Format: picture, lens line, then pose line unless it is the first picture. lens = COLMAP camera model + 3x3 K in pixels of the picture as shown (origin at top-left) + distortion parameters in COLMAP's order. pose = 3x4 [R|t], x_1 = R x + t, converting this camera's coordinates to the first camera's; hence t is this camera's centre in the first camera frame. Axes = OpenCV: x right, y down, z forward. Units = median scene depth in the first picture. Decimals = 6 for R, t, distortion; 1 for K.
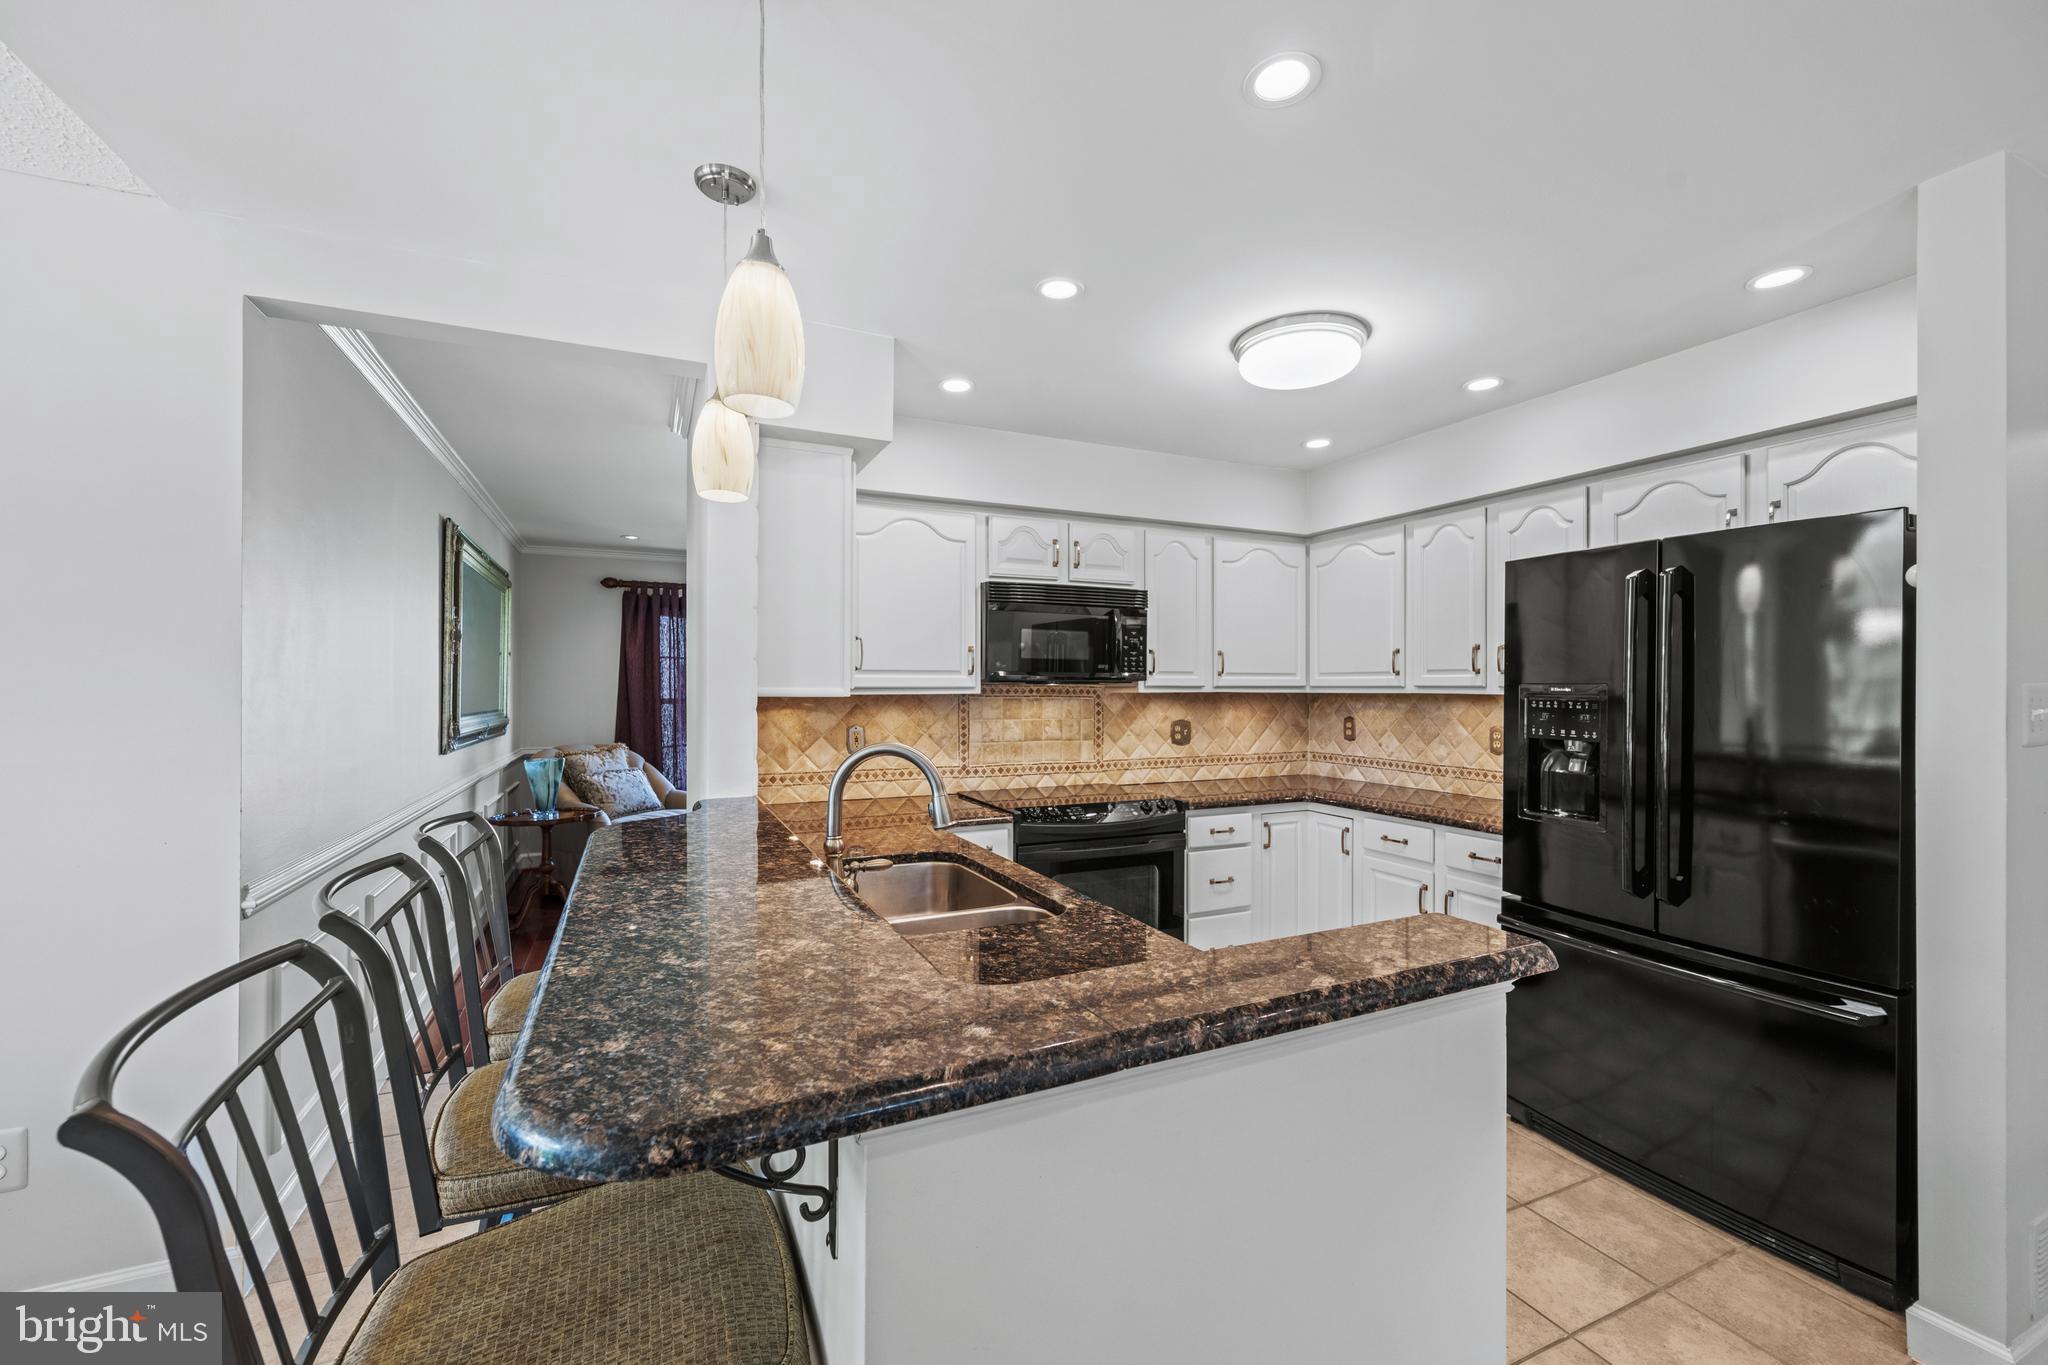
lens RADIAL K [[826.2, 0, 1022.0], [0, 826.2, 684.7], [0, 0, 1]] dist [-0.000405, 0.000235]
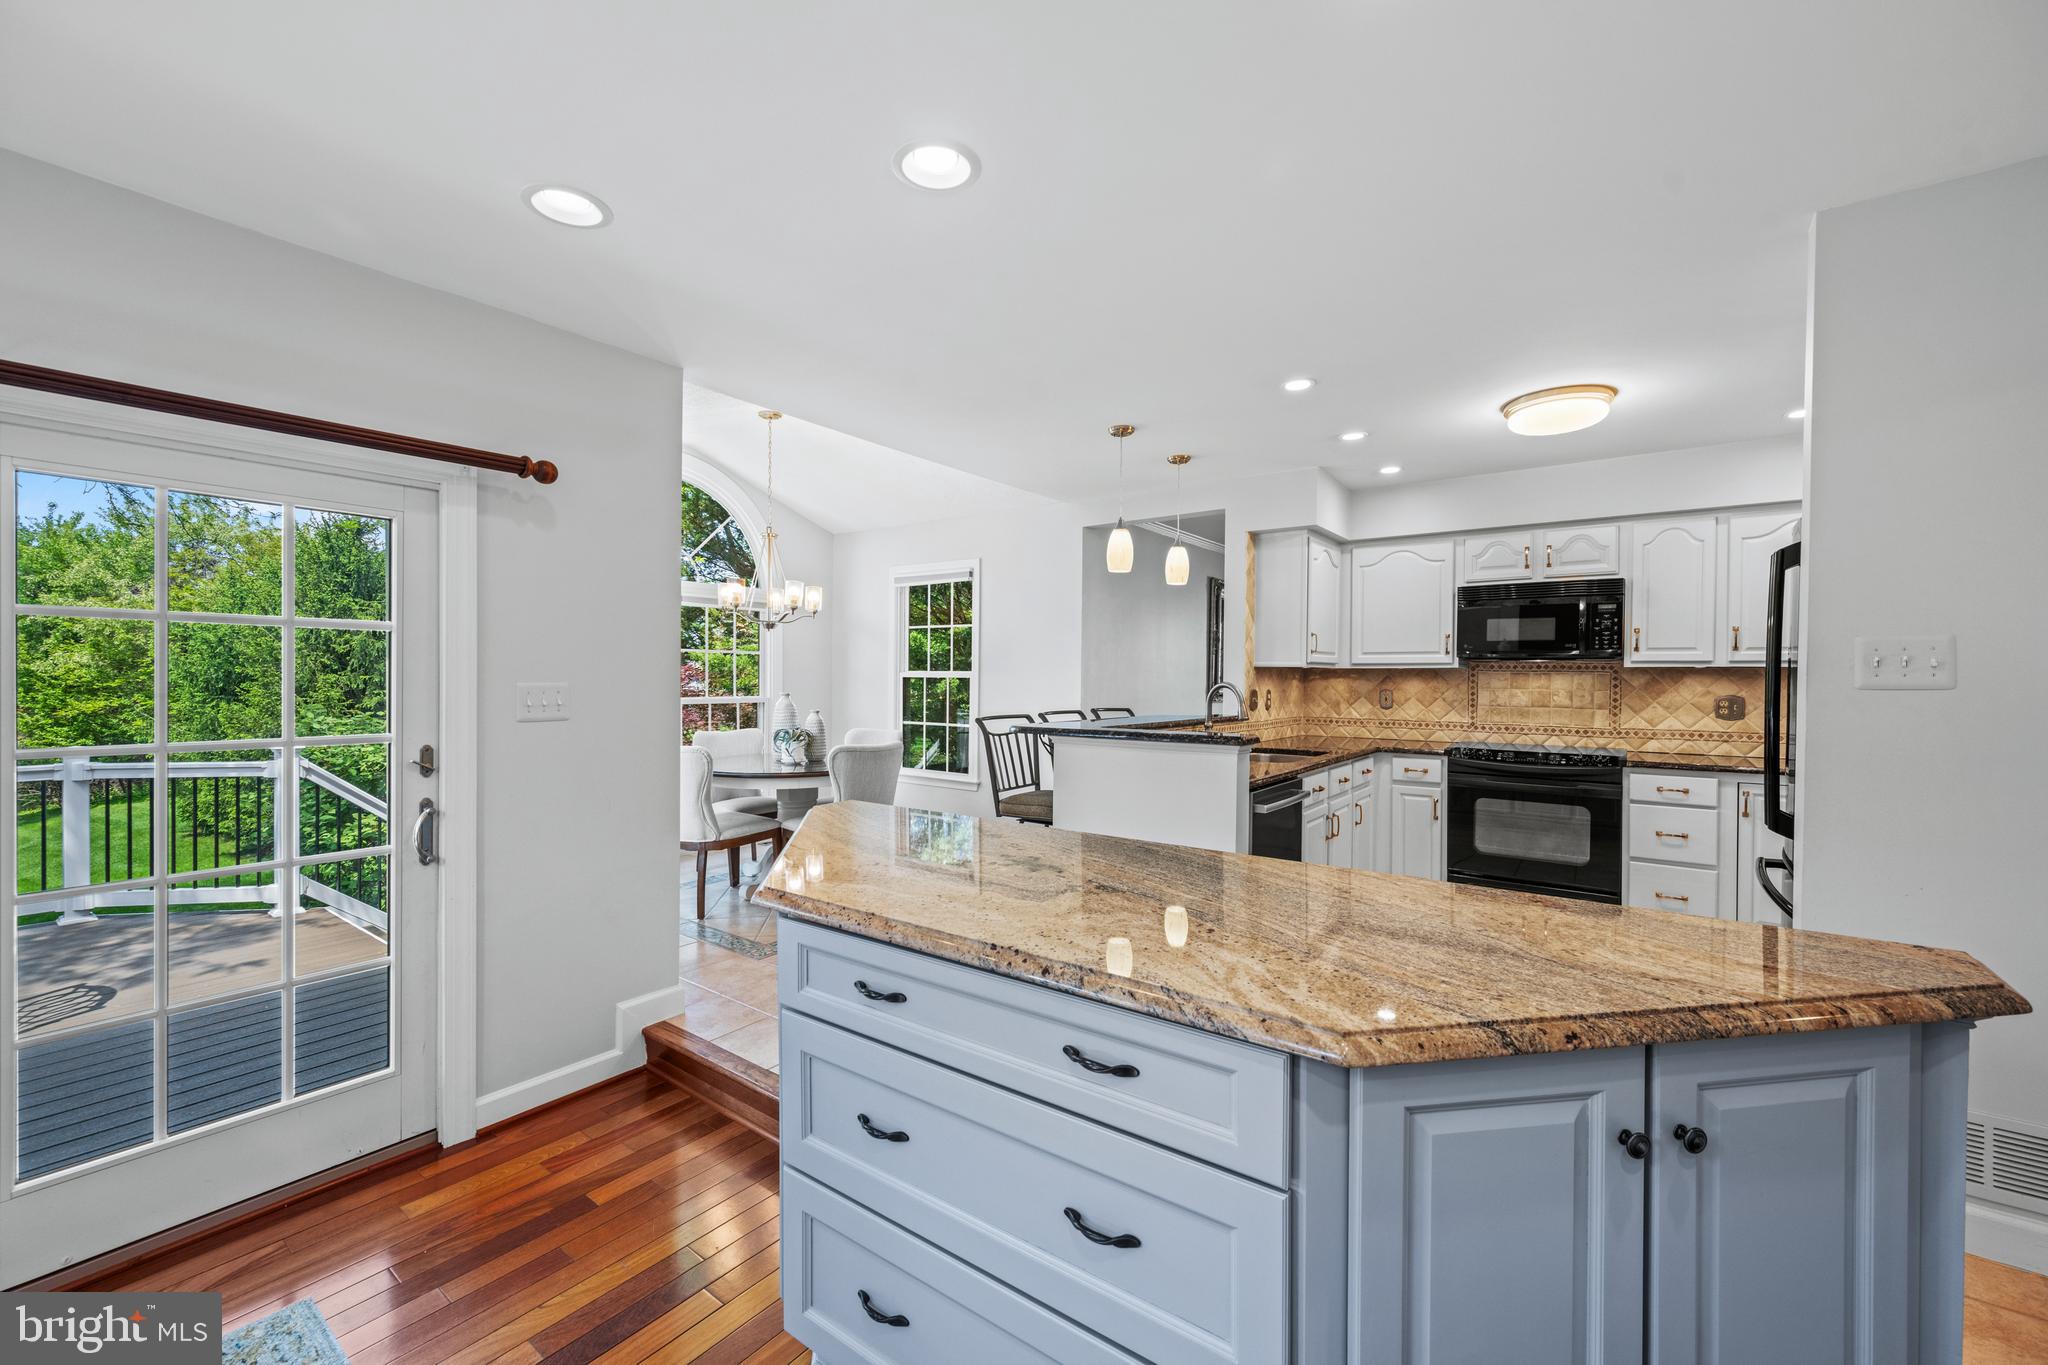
lens RADIAL K [[826.2, 0, 1021.9], [0, 826.2, 688.8], [0, 0, 1]] dist [-0.000405, 0.000235]
pose [[0.479882, 0.013577, -0.877228, 0.732717], [-0.006049, 0.999908, 0.012166, 0.029976], [0.877312, -0.000532, 0.479920, -0.281526]]
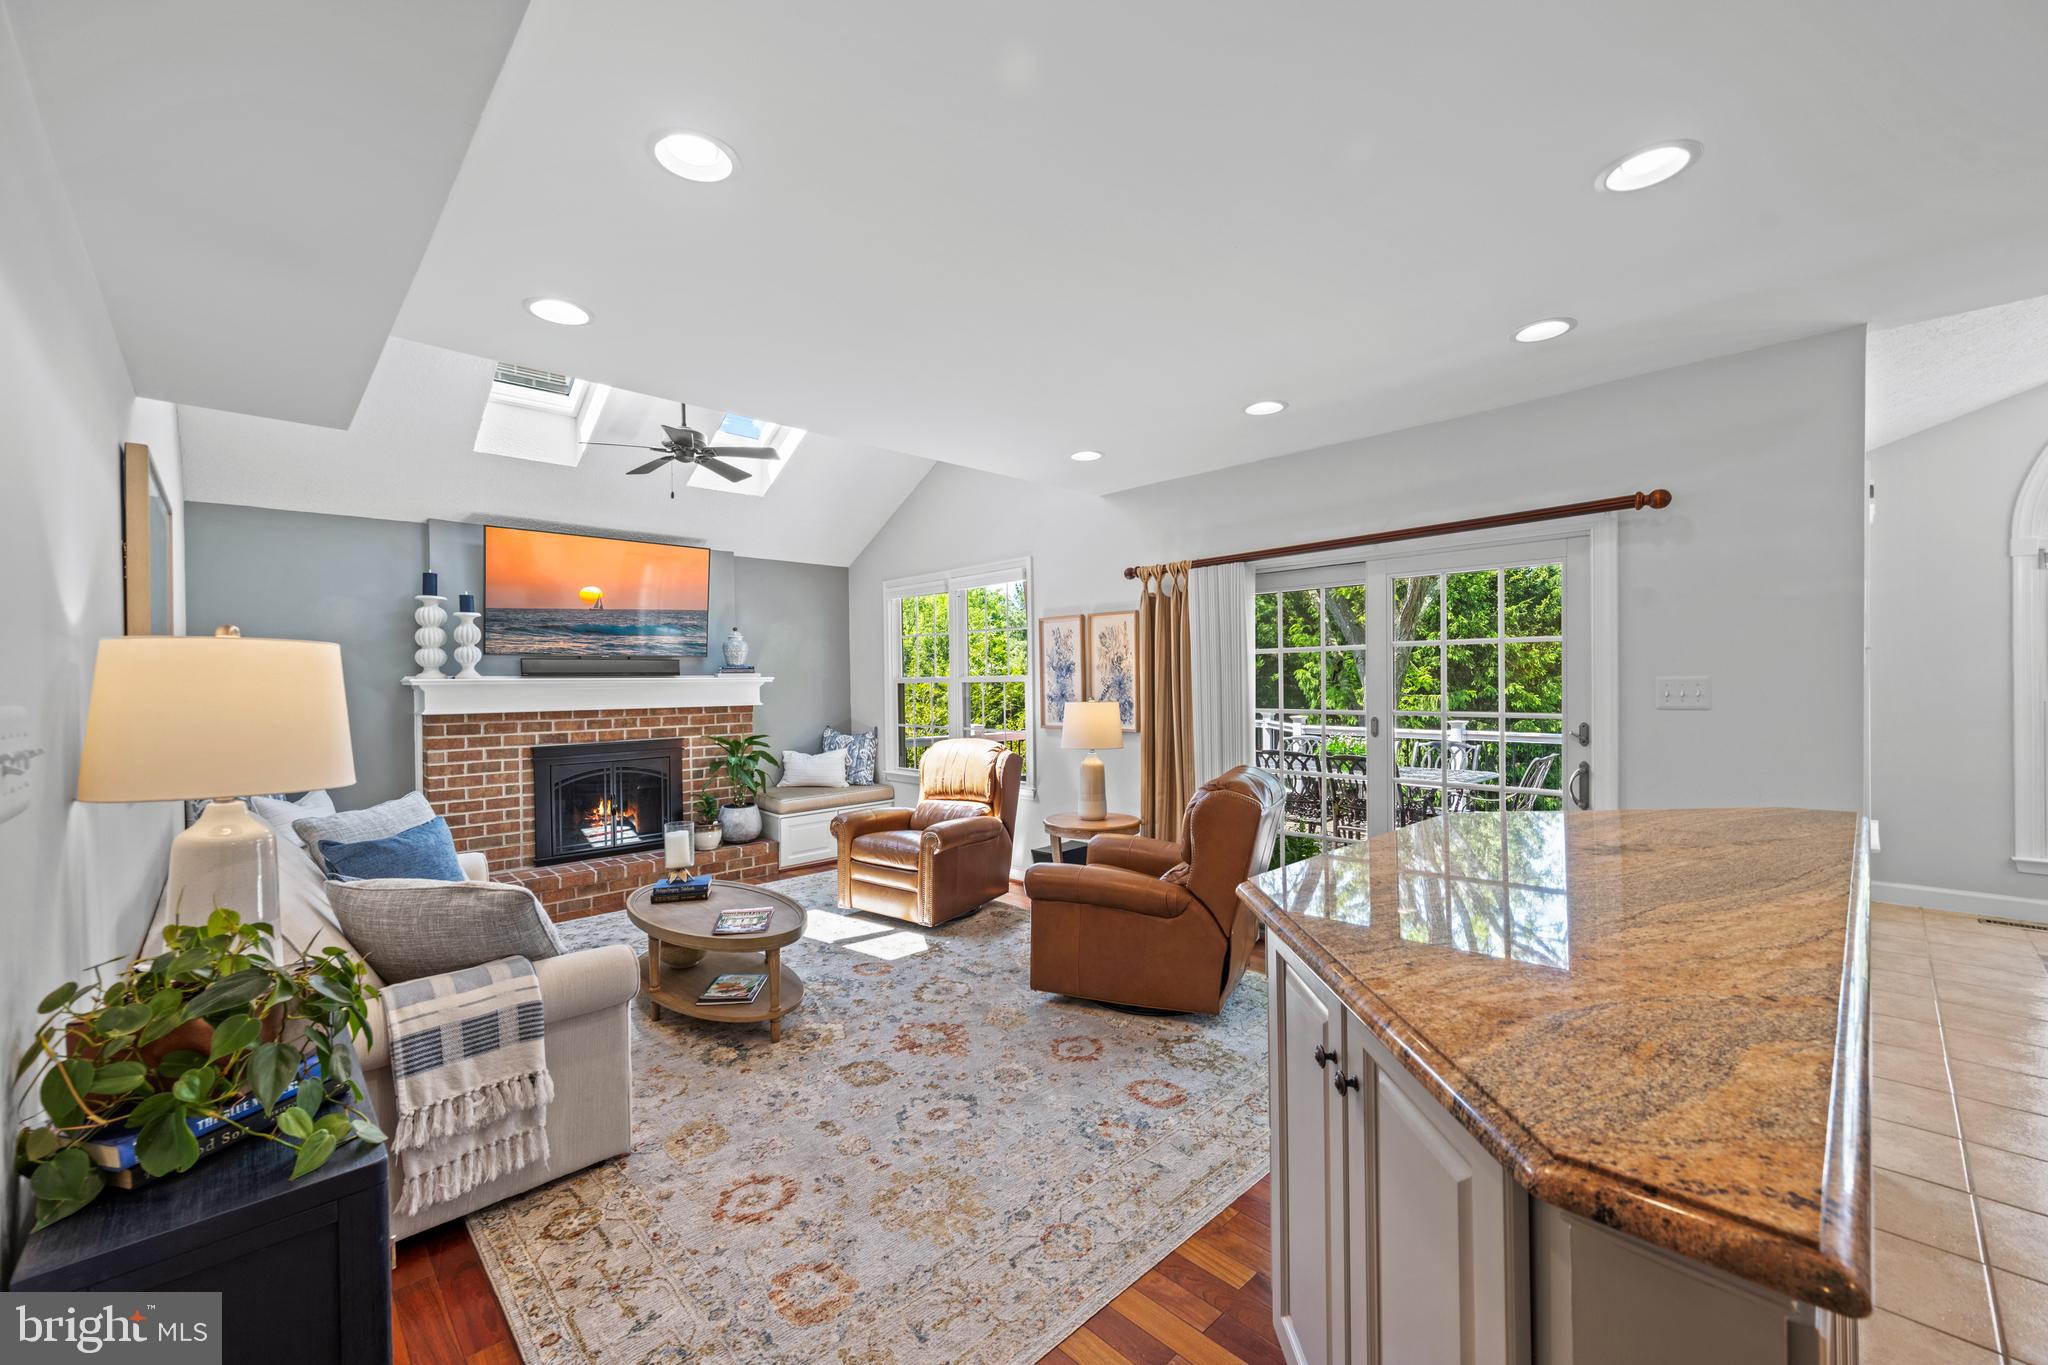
lens RADIAL K [[826.2, 0, 1031.8], [0, 826.2, 686.5], [0, 0, 1]] dist [-0.000405, 0.000235]
pose [[-0.943146, 0.013934, -0.332087, 0.796828], [0.011644, 0.999893, 0.008887, 0.031206], [0.332176, 0.004515, -0.943207, 0.266570]]
